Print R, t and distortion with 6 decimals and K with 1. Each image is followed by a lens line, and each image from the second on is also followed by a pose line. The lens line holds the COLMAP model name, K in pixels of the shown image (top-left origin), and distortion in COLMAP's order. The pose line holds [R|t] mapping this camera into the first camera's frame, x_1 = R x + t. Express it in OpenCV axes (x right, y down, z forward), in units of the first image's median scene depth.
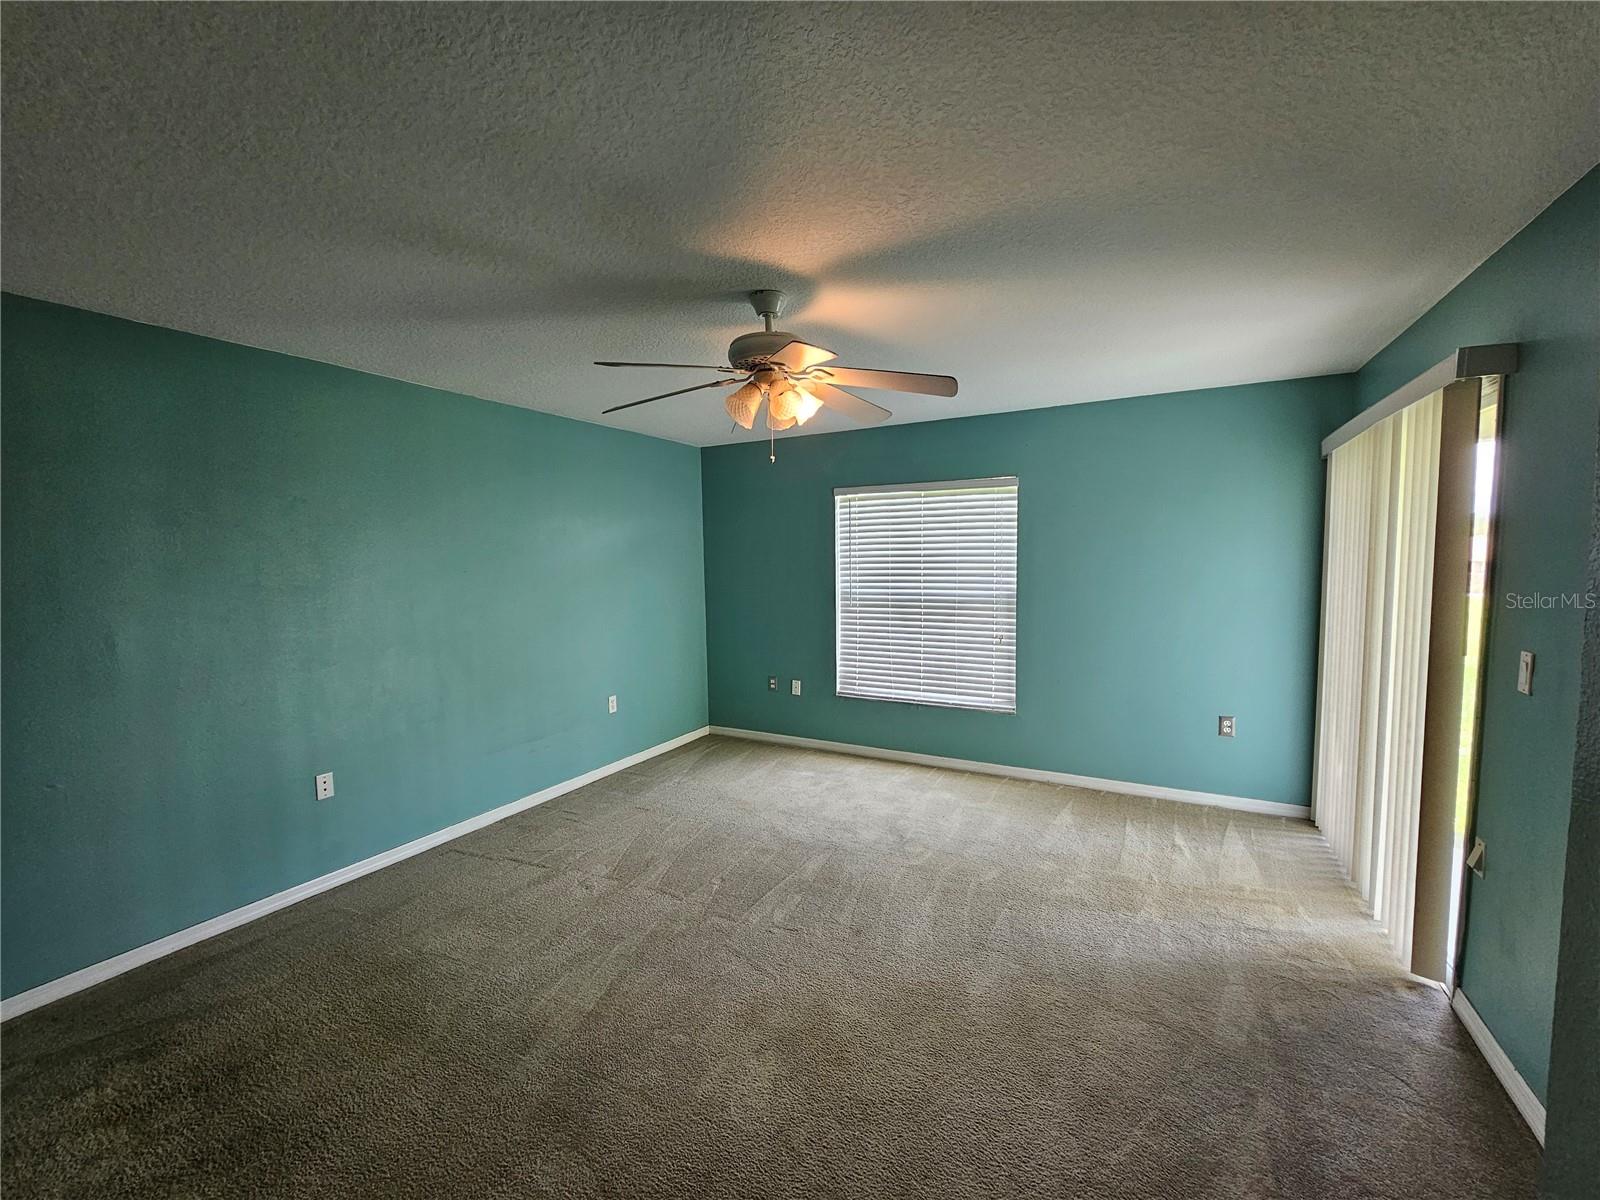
lens RADIAL K [[657.2, 0, 791.6], [0, 657.2, 602.1], [0, 0, 1]] dist [-0.006264, 0.002617]
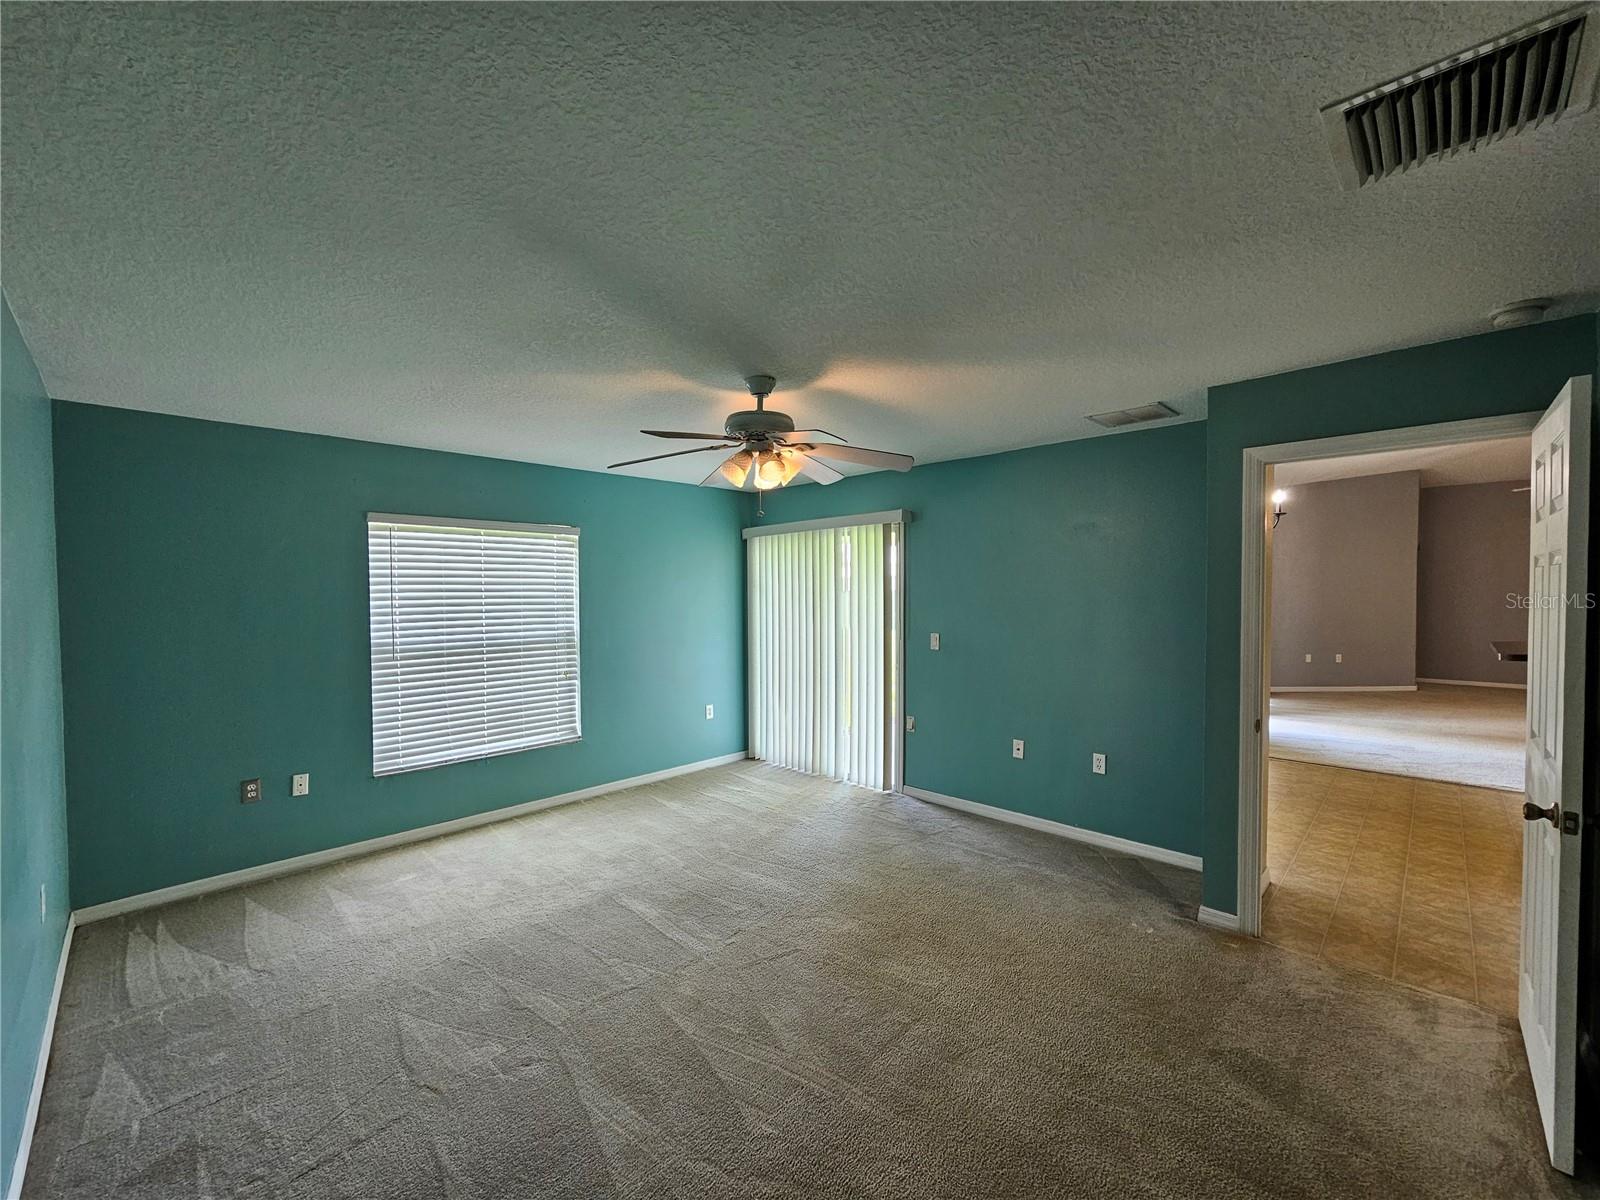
lens RADIAL K [[657.2, 0, 797.5], [0, 657.2, 599.3], [0, 0, 1]] dist [-0.006264, 0.002617]
pose [[0.259924, 0.002426, 0.965626, -0.637743], [0.071304, 0.997219, -0.021699, -0.017200], [-0.962993, 0.074493, 0.259028, 0.351561]]
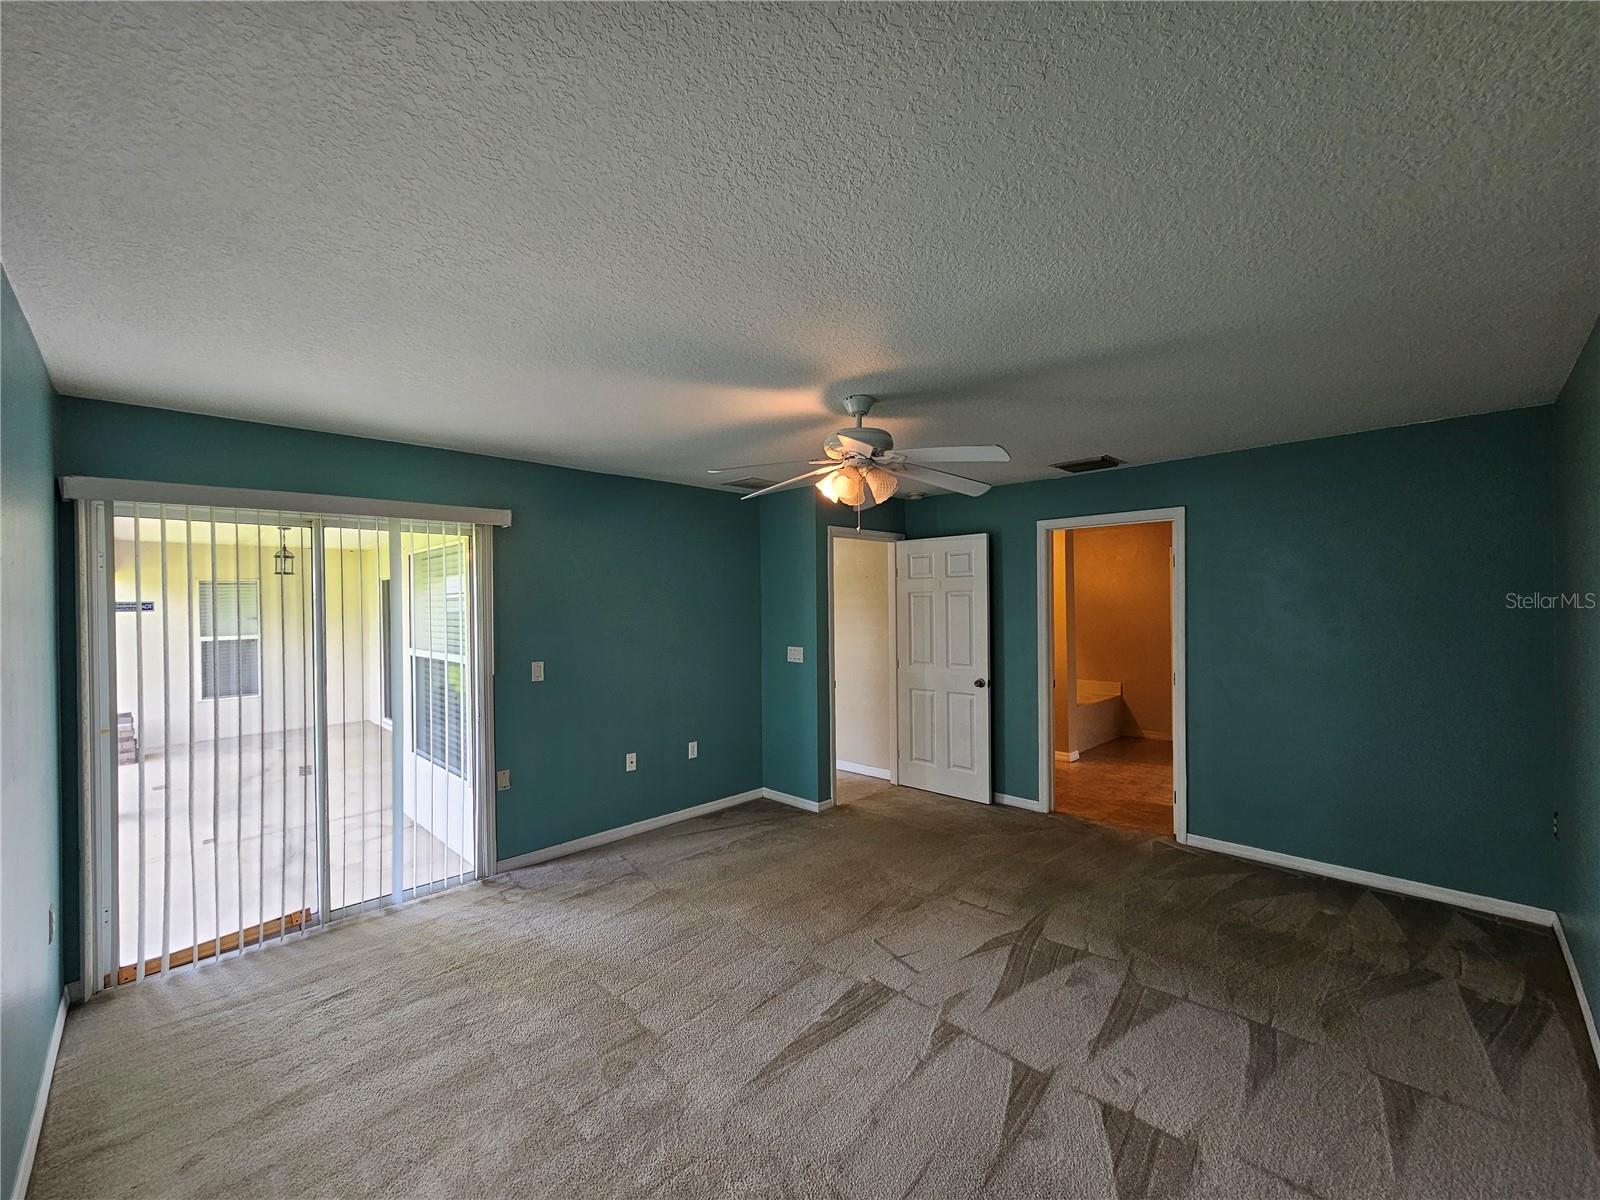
lens RADIAL K [[657.2, 0, 801.6], [0, 657.2, 601.8], [0, 0, 1]] dist [-0.006264, 0.002617]
pose [[-0.963533, 0.024900, 0.266429, -0.131949], [0.045054, 0.996543, 0.069805, -0.099674], [-0.263770, 0.079263, -0.961324, 1.201808]]
